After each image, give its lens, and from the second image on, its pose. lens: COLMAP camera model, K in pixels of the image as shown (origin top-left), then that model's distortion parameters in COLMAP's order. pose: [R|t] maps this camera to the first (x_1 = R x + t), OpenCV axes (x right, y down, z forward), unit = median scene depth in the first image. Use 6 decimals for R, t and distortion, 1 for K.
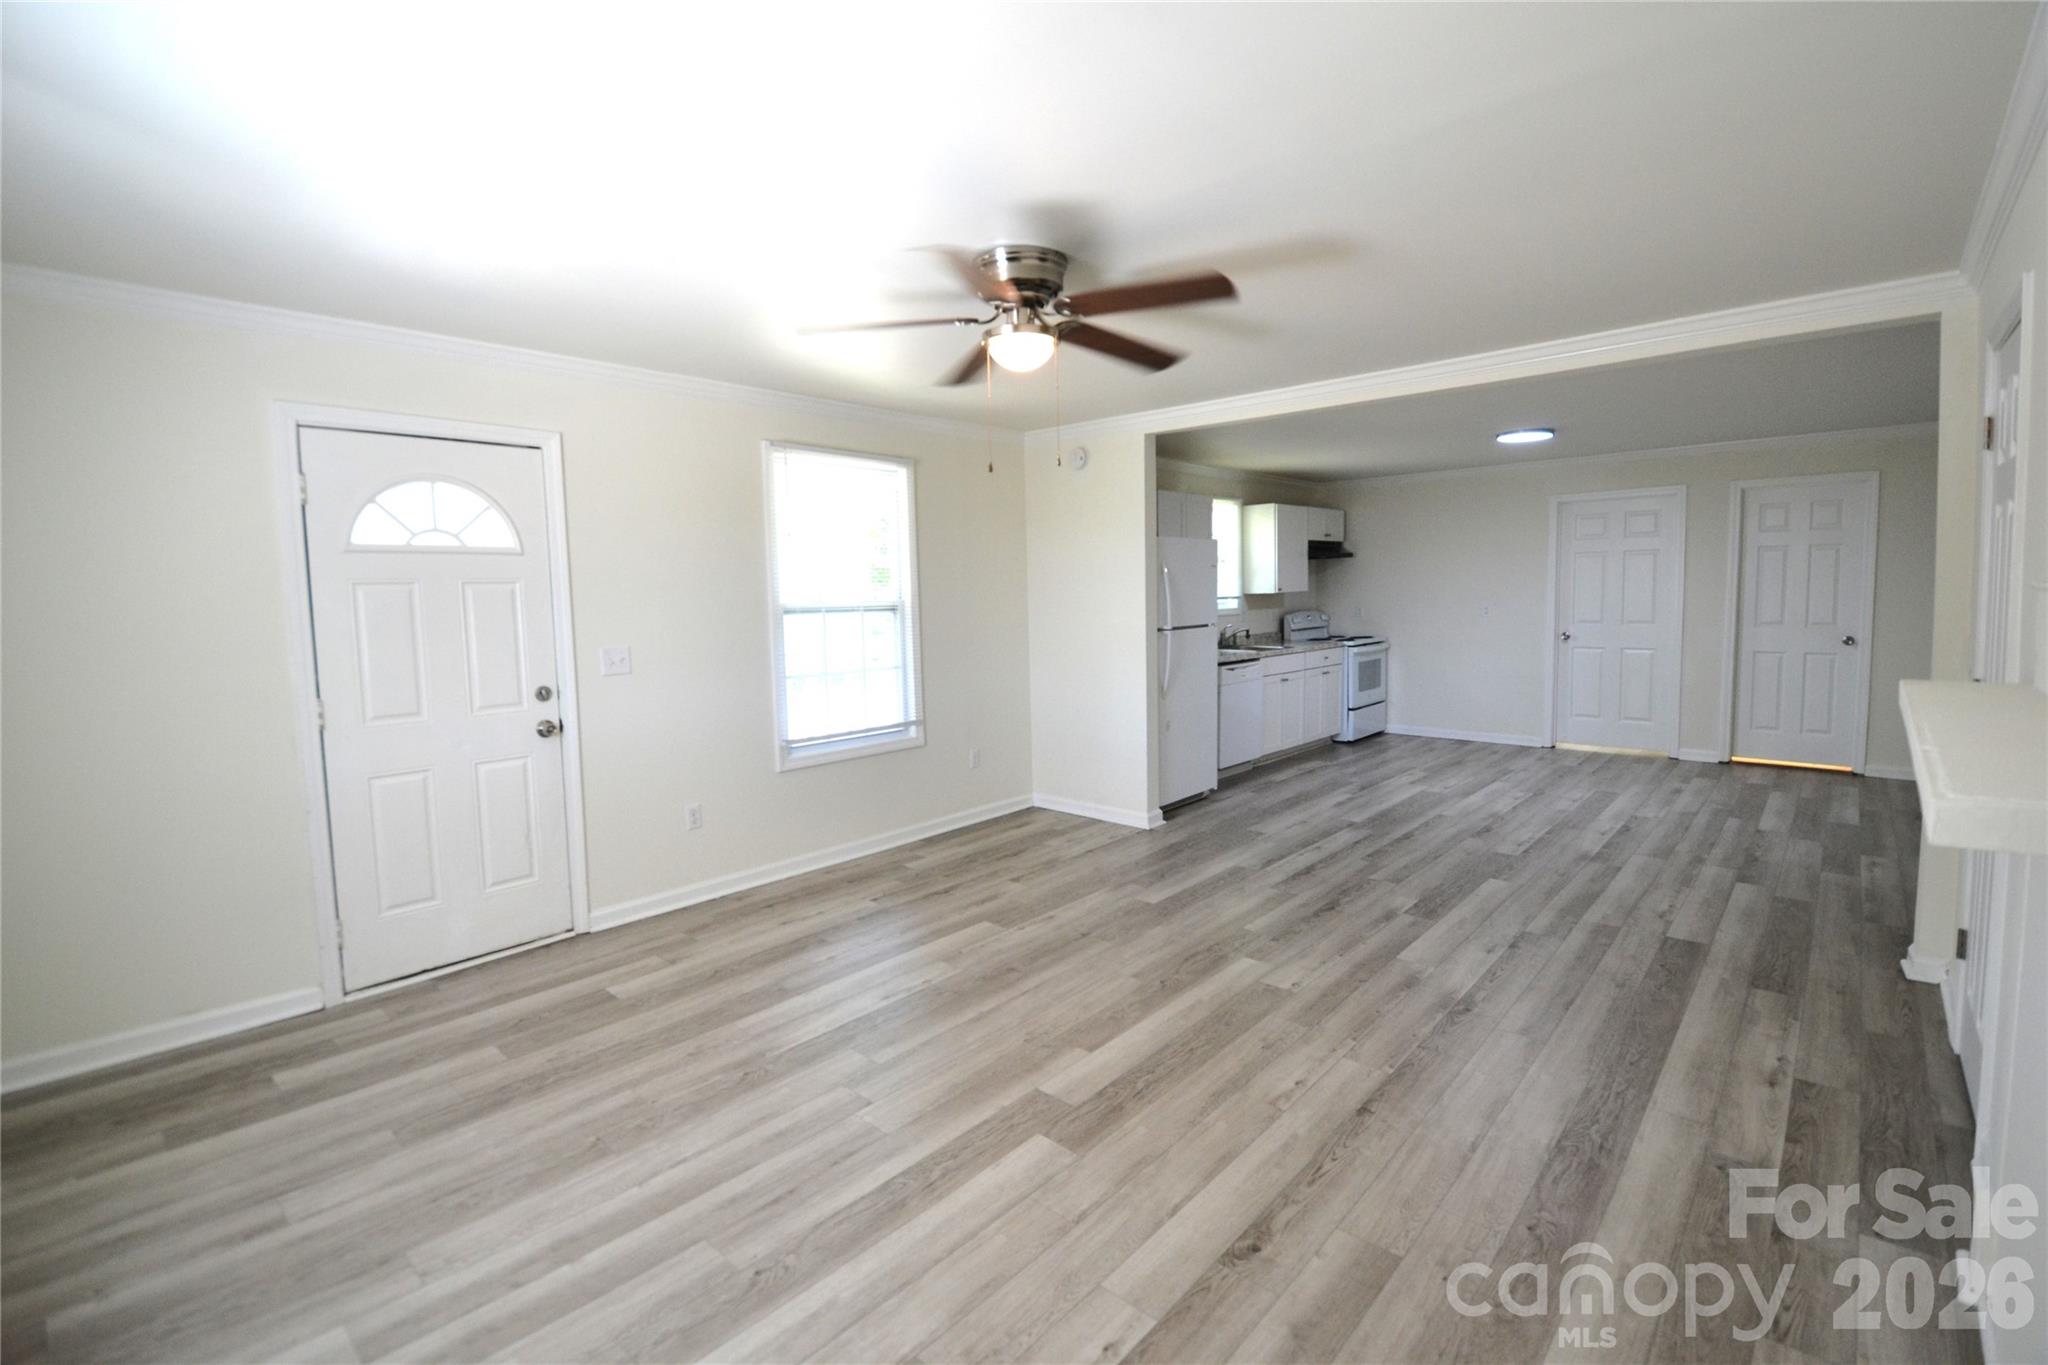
lens RADIAL K [[912.2, 0, 1027.4], [0, 912.2, 662.4], [0, 0, 1]] dist [0.023789, -0.028034]
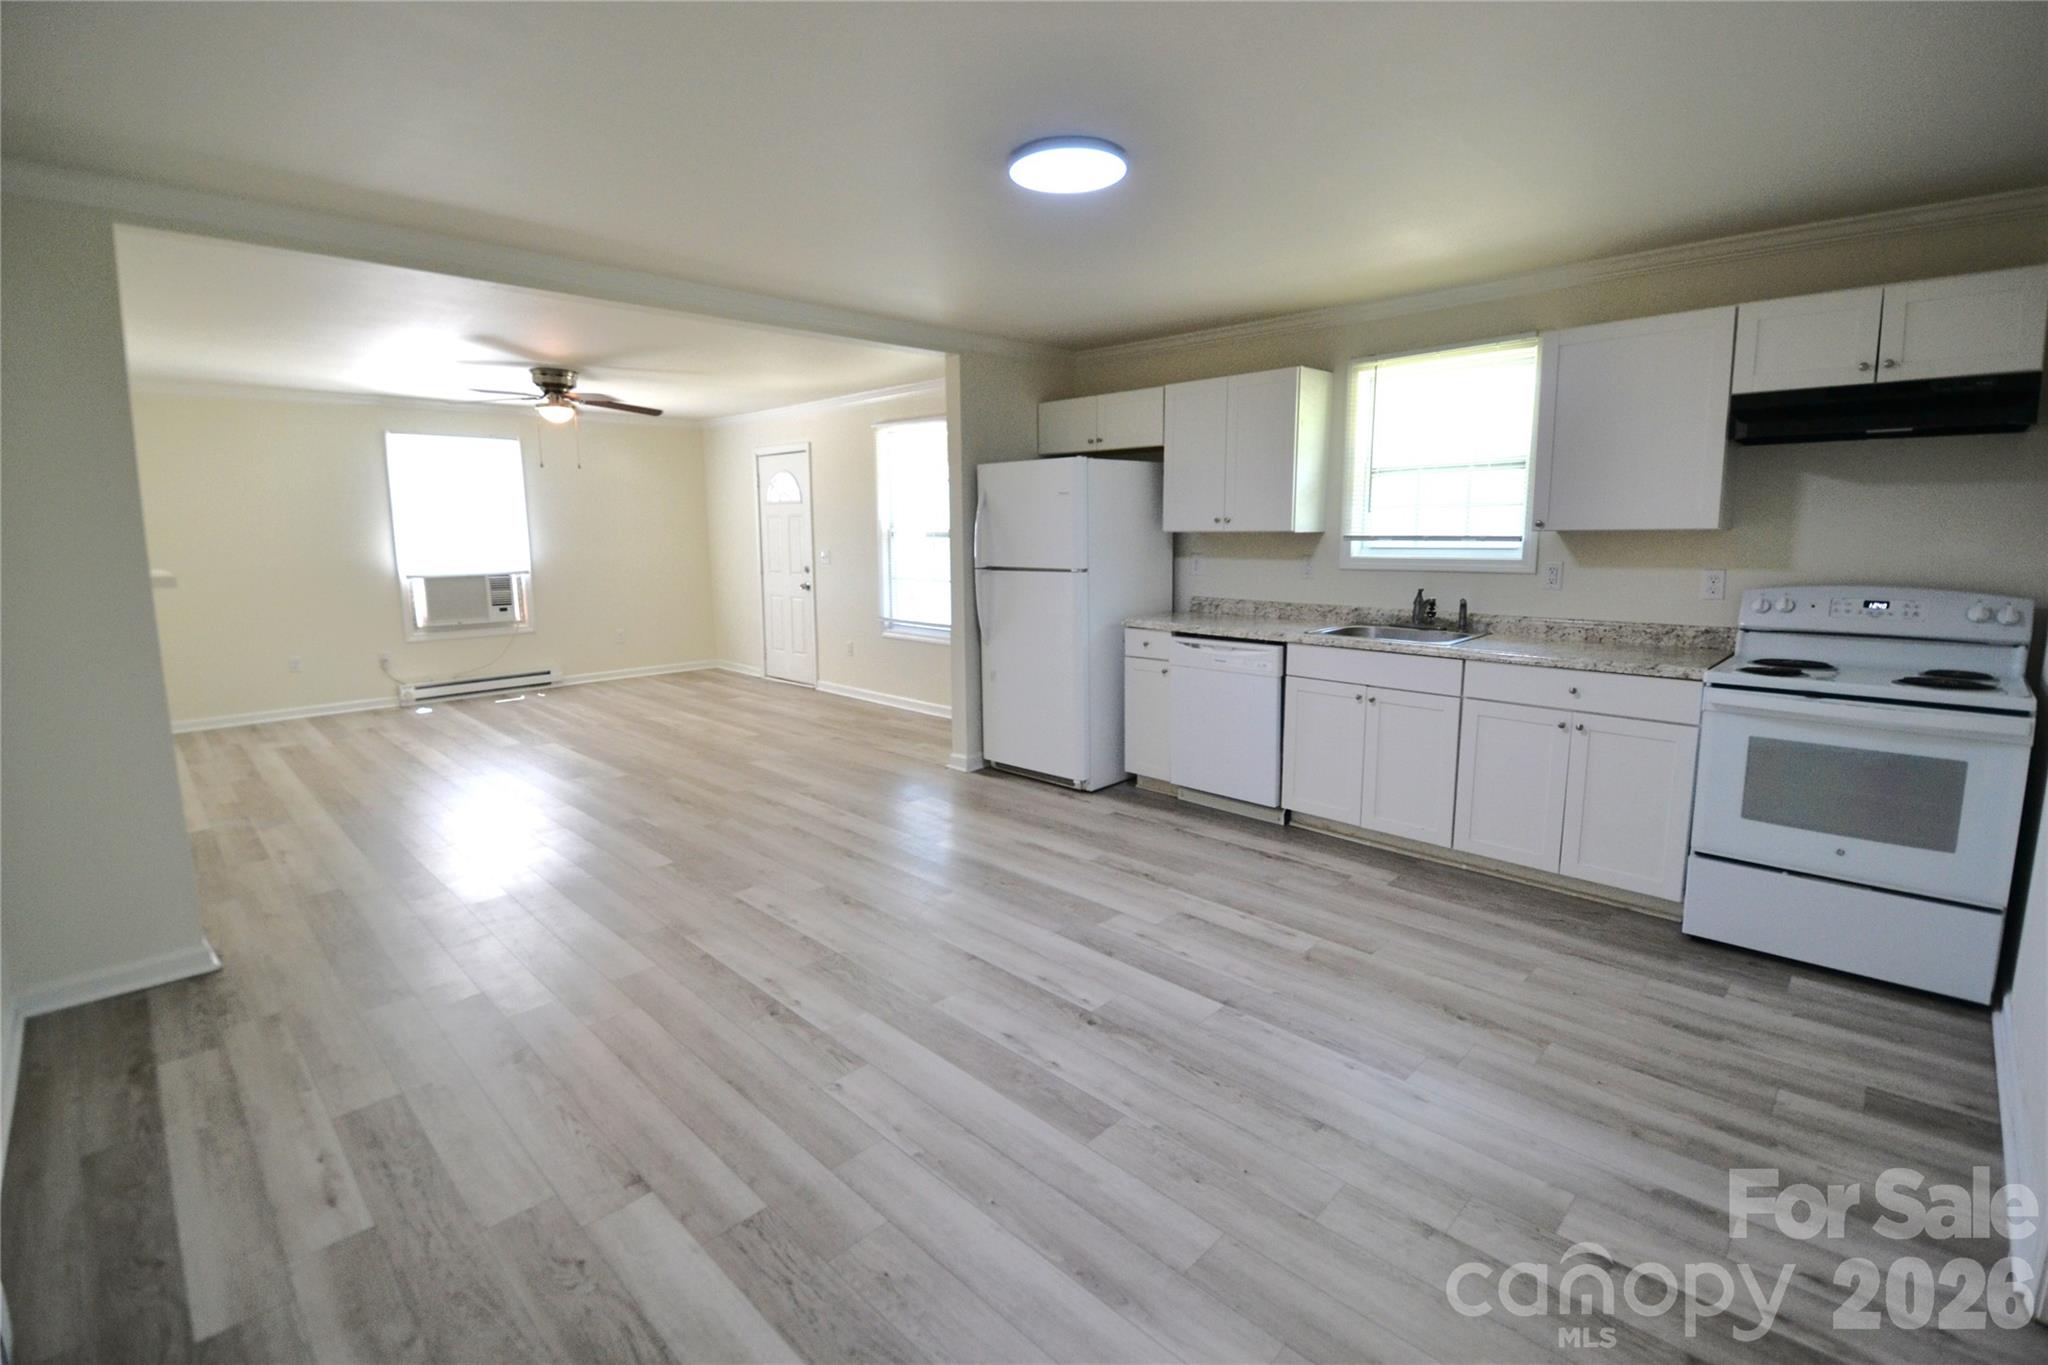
lens RADIAL K [[912.2, 0, 1027.4], [0, 912.2, 662.4], [0, 0, 1]] dist [0.023789, -0.028034]
pose [[-0.042804, 0.167202, -0.984993, 1.390481], [-0.070416, 0.982940, 0.169913, -0.133008], [0.996599, 0.076633, -0.030300, 1.417462]]
